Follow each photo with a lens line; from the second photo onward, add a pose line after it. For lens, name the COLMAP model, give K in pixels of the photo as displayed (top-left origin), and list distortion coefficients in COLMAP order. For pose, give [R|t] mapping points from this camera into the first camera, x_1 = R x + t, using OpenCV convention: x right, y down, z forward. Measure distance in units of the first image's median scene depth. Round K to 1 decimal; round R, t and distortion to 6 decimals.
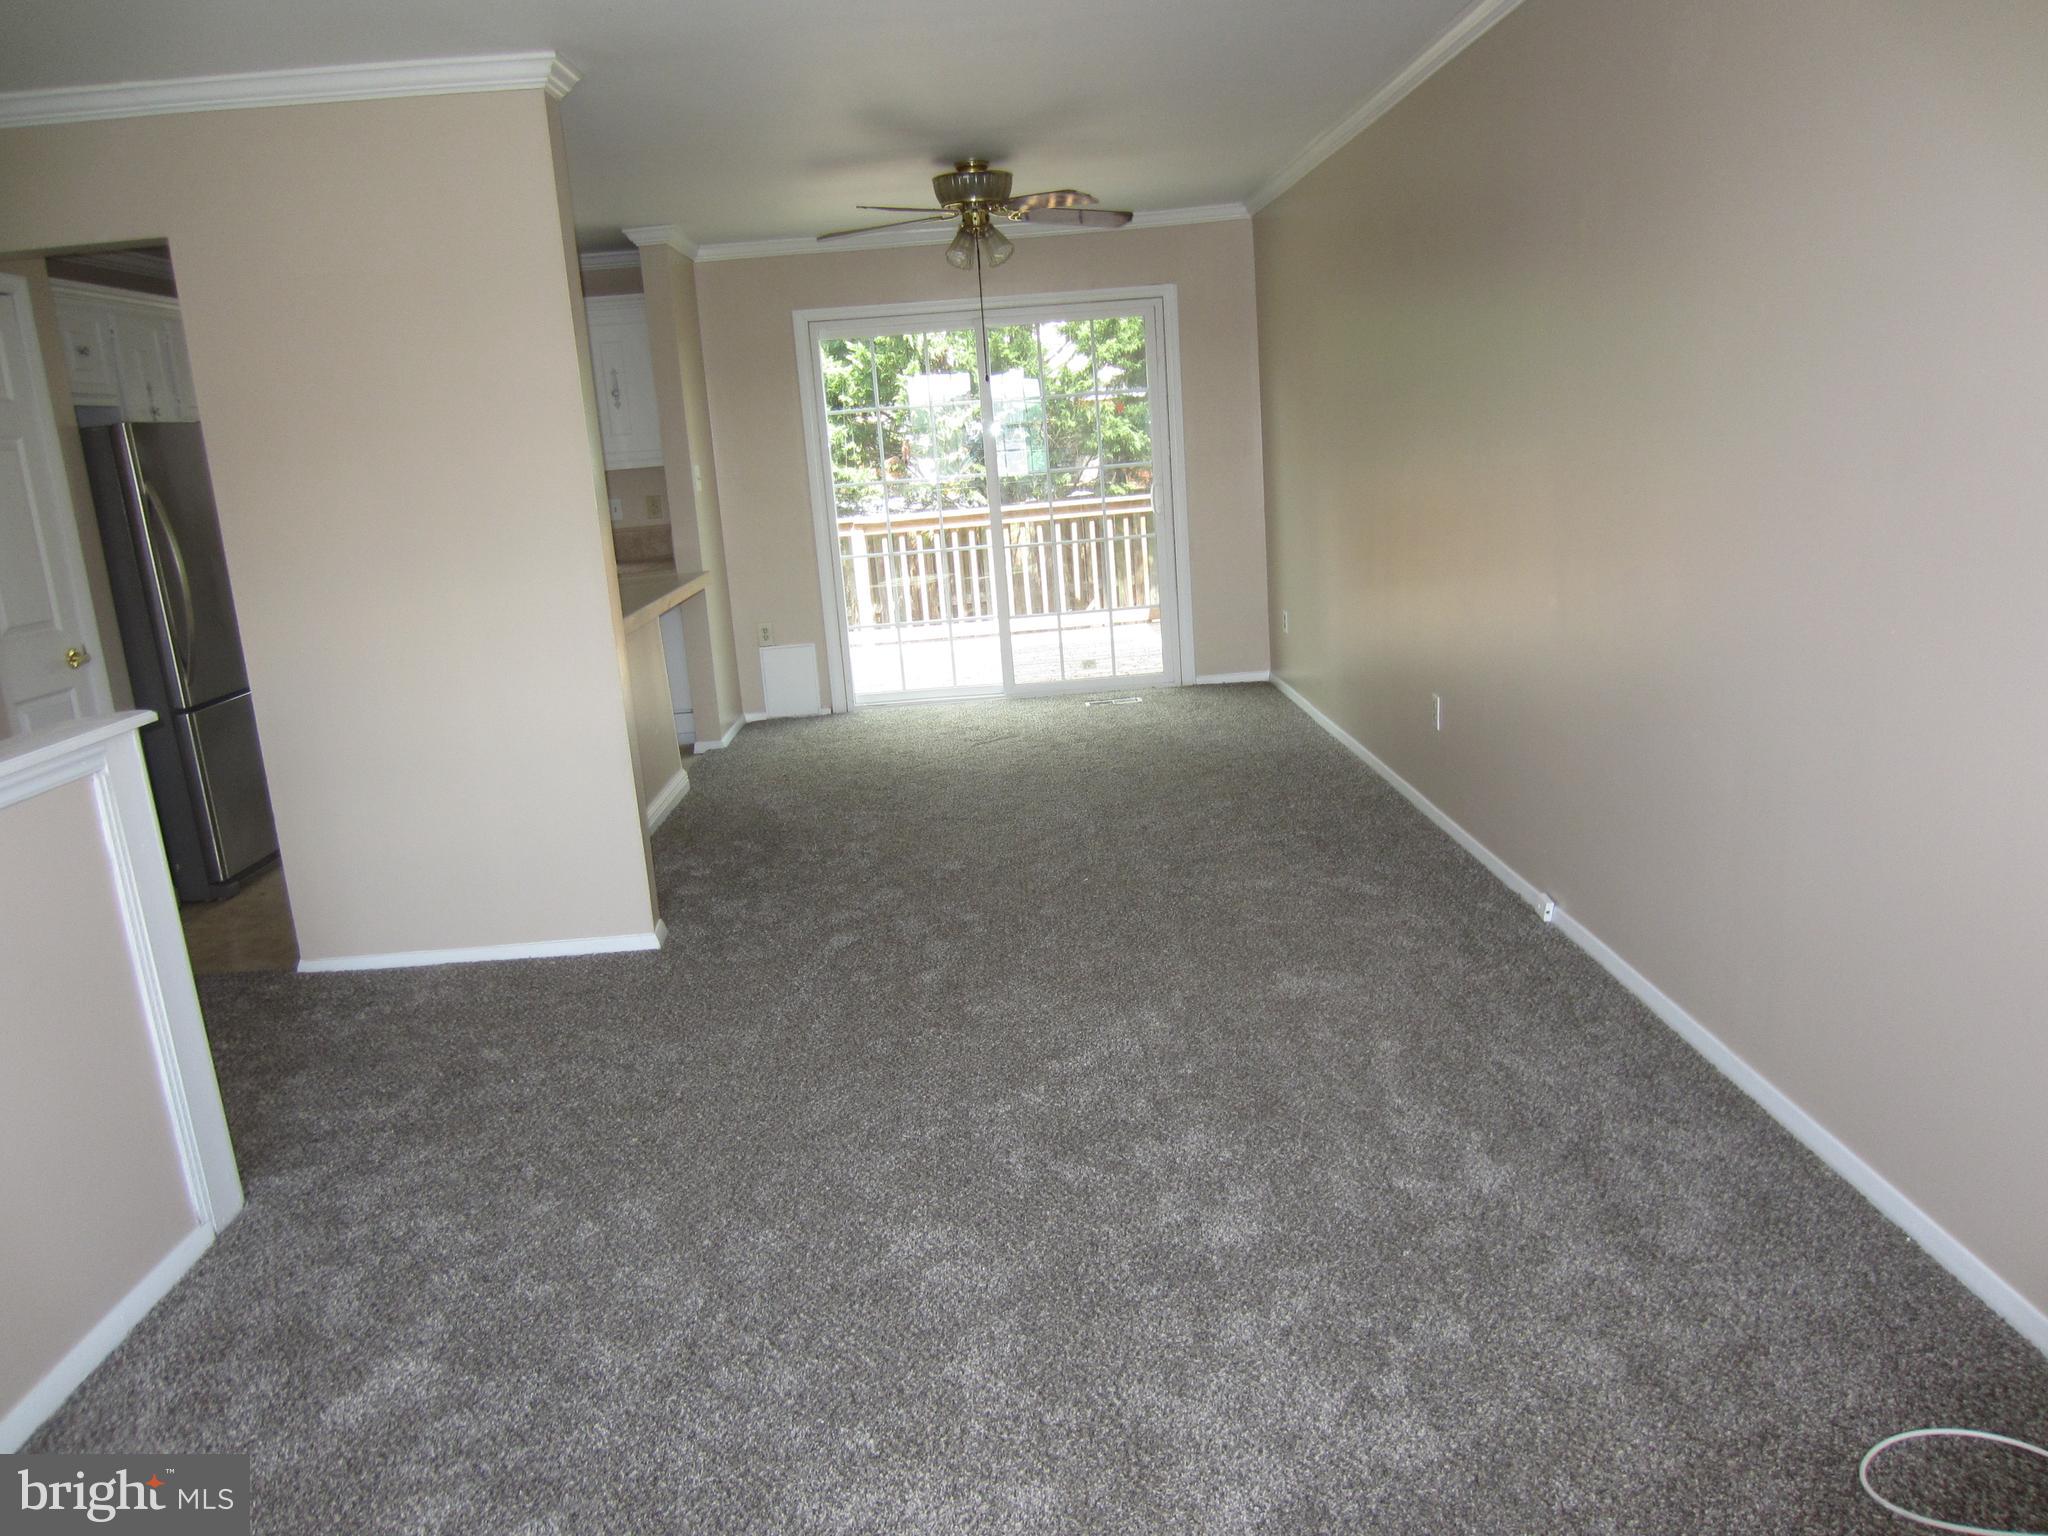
lens RADIAL K [[1448.1, 0, 1024.9], [0, 1448.1, 767.3], [0, 0, 1]] dist [-0.038974, 0.018905]
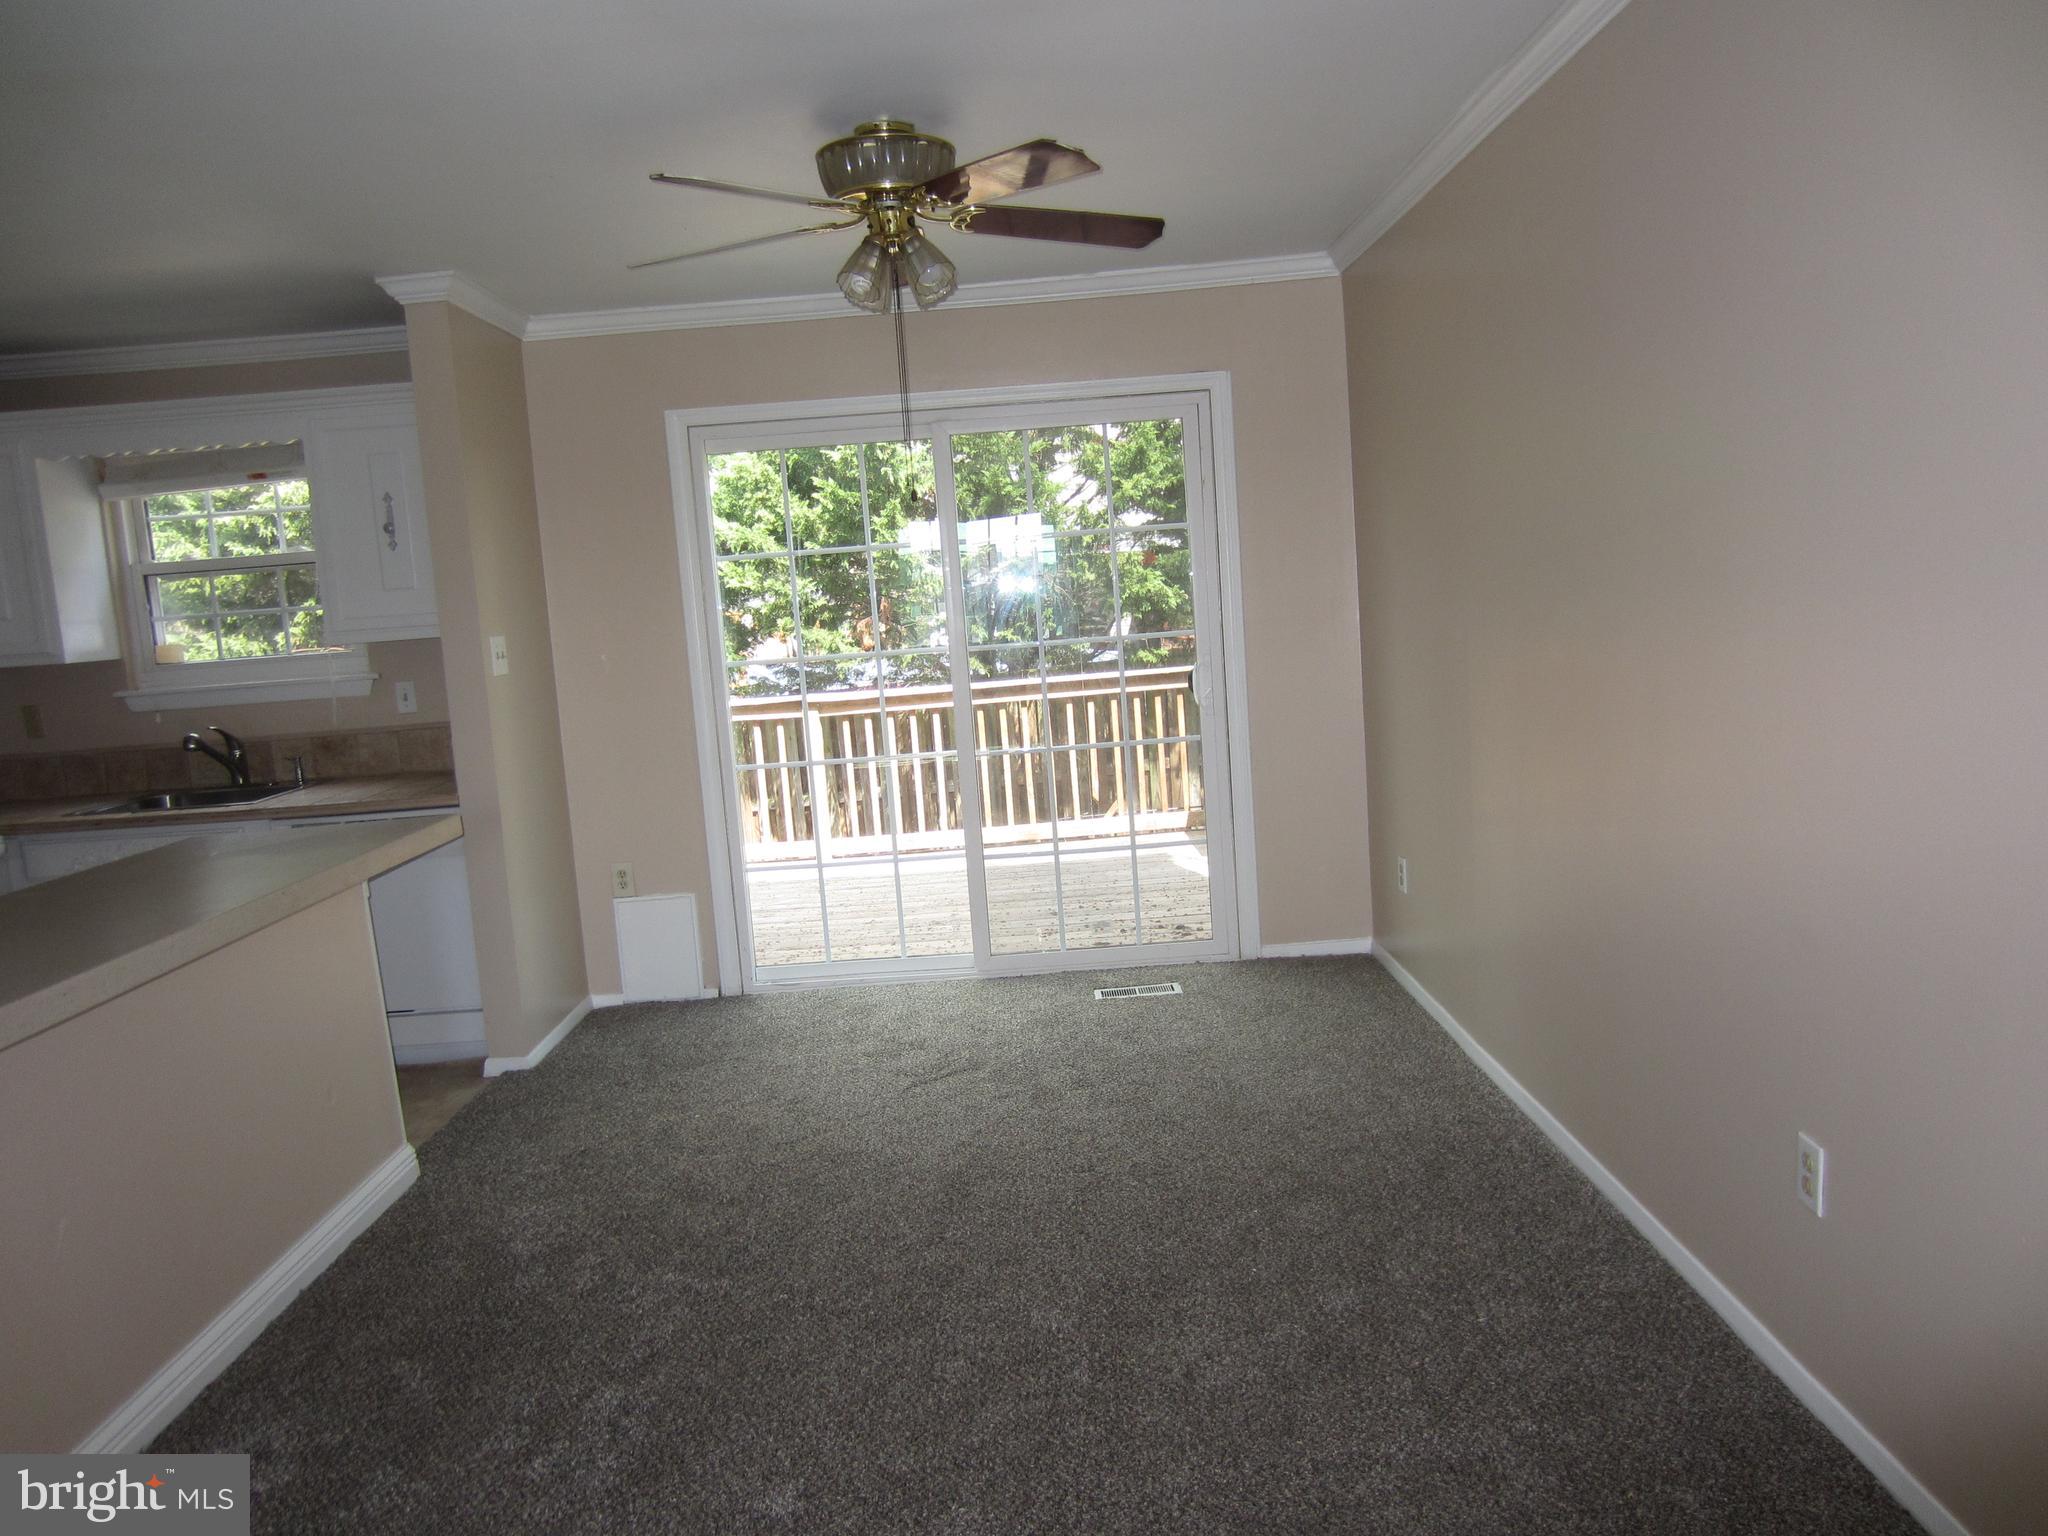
lens RADIAL K [[1448.1, 0, 1015.0], [0, 1448.1, 764.8], [0, 0, 1]] dist [-0.038974, 0.018905]
pose [[0.999527, 0.005689, -0.030208, 0.019517], [-0.008839, 0.994416, -0.105164, -0.060428], [0.029441, 0.105381, 0.993996, 0.260334]]
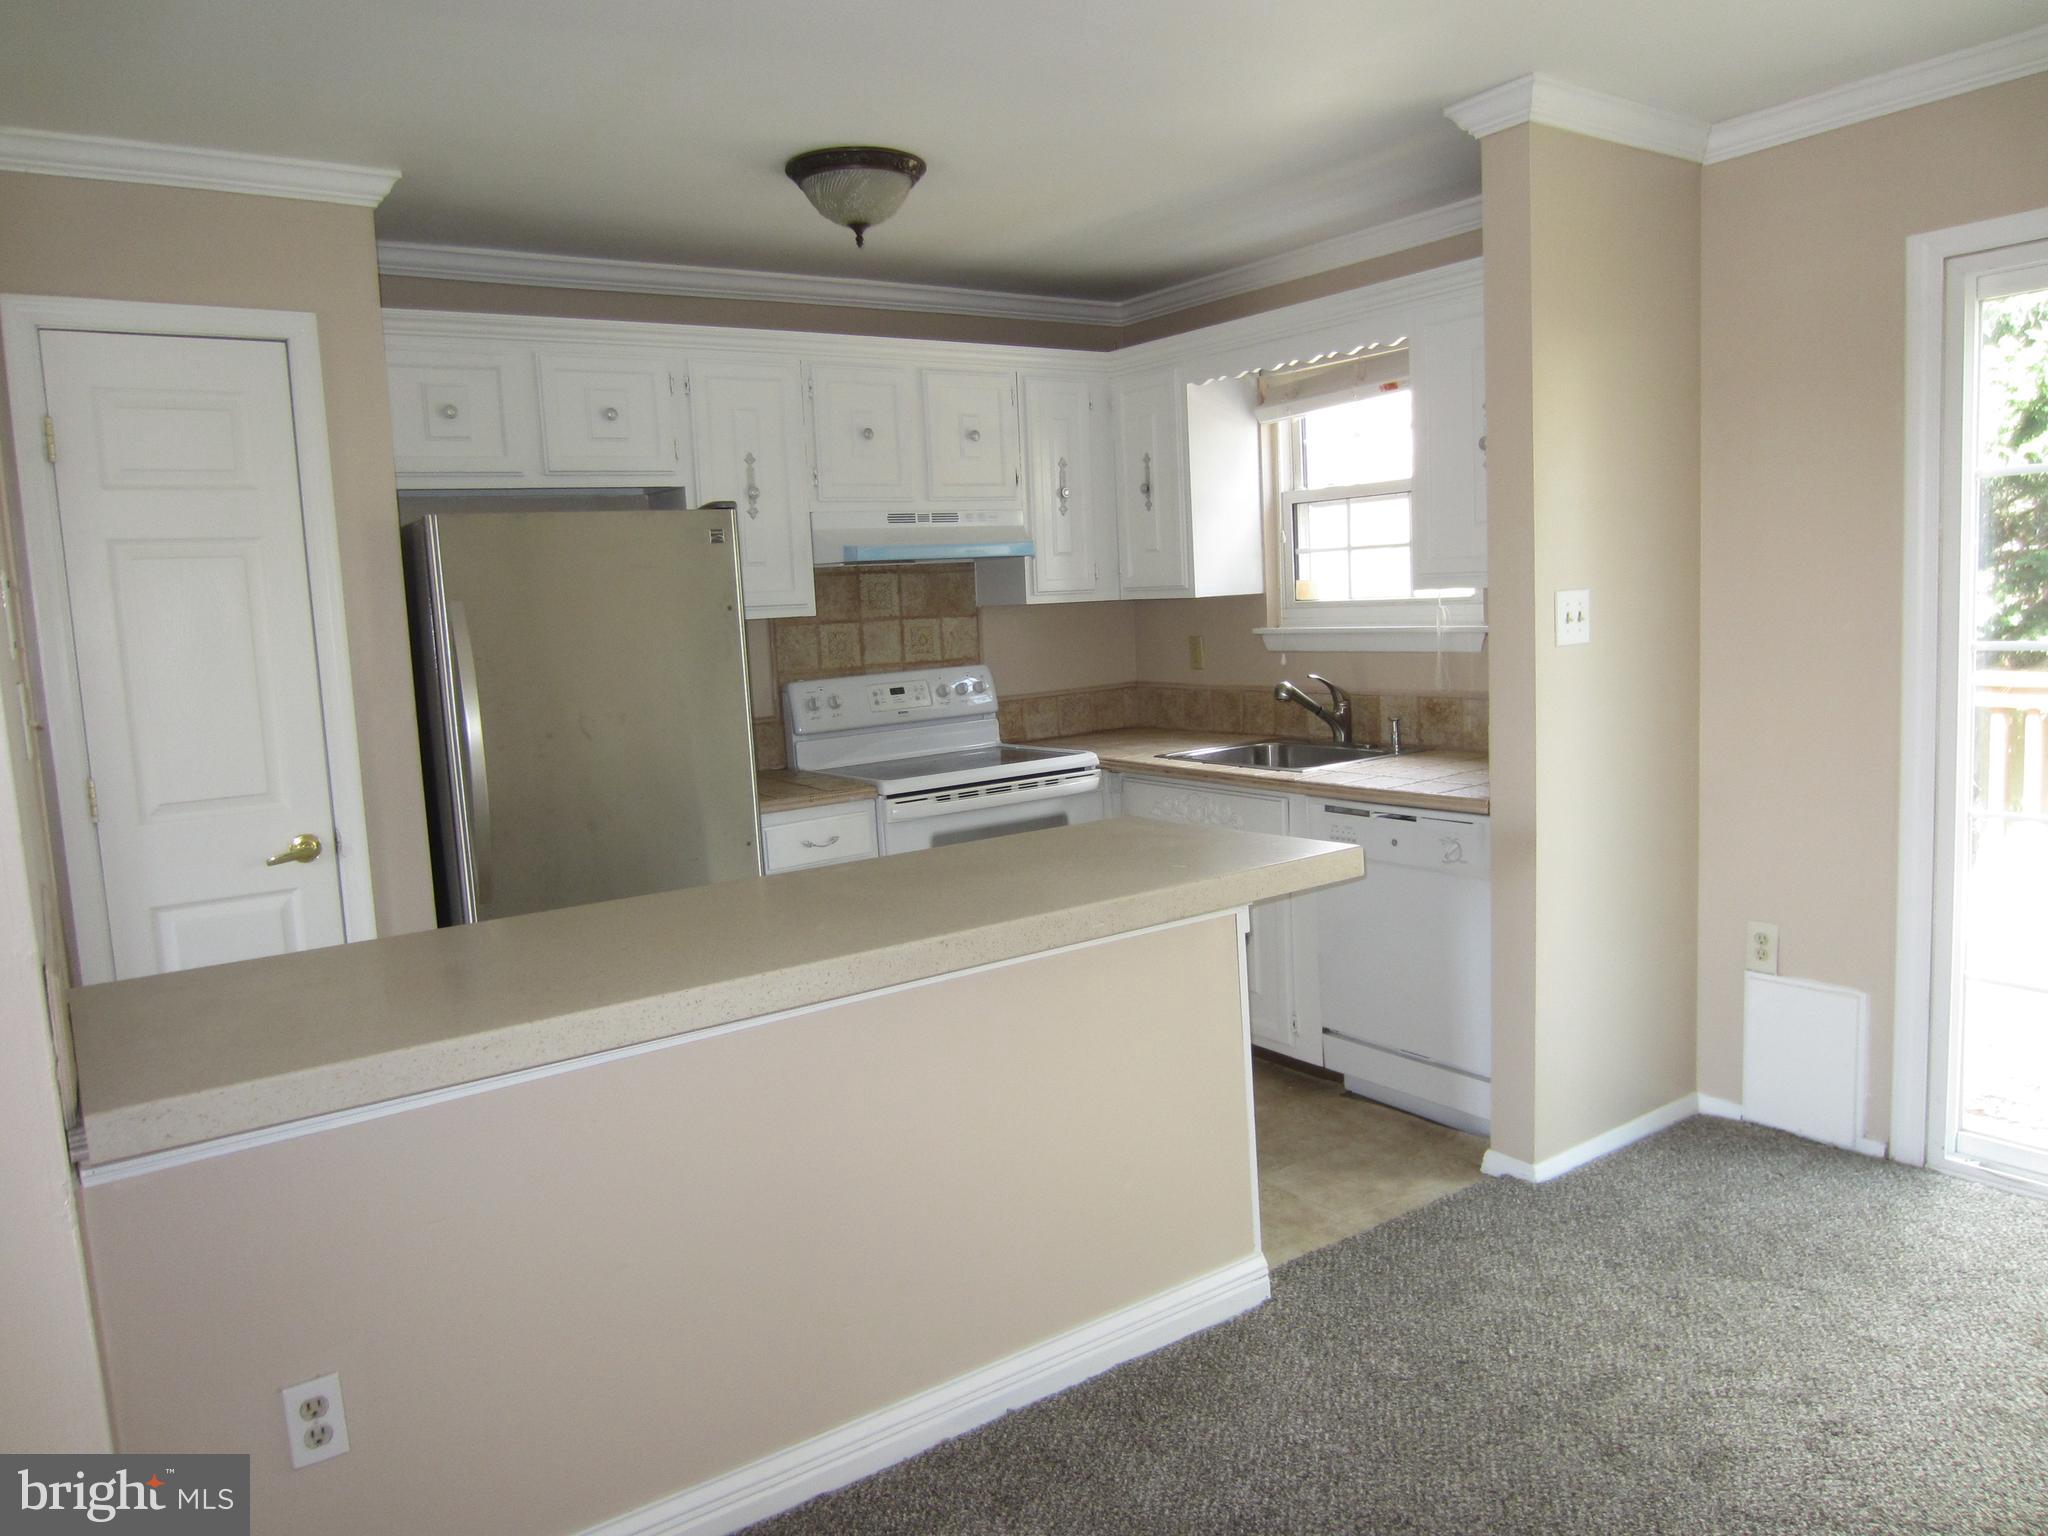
lens RADIAL K [[1448.1, 0, 1018.4], [0, 1448.1, 772.9], [0, 0, 1]] dist [-0.038974, 0.018905]
pose [[0.550892, 0.145285, -0.821833, 0.048446], [-0.177635, 0.982579, 0.054629, -0.103286], [0.815453, 0.115892, 0.567103, 0.425716]]
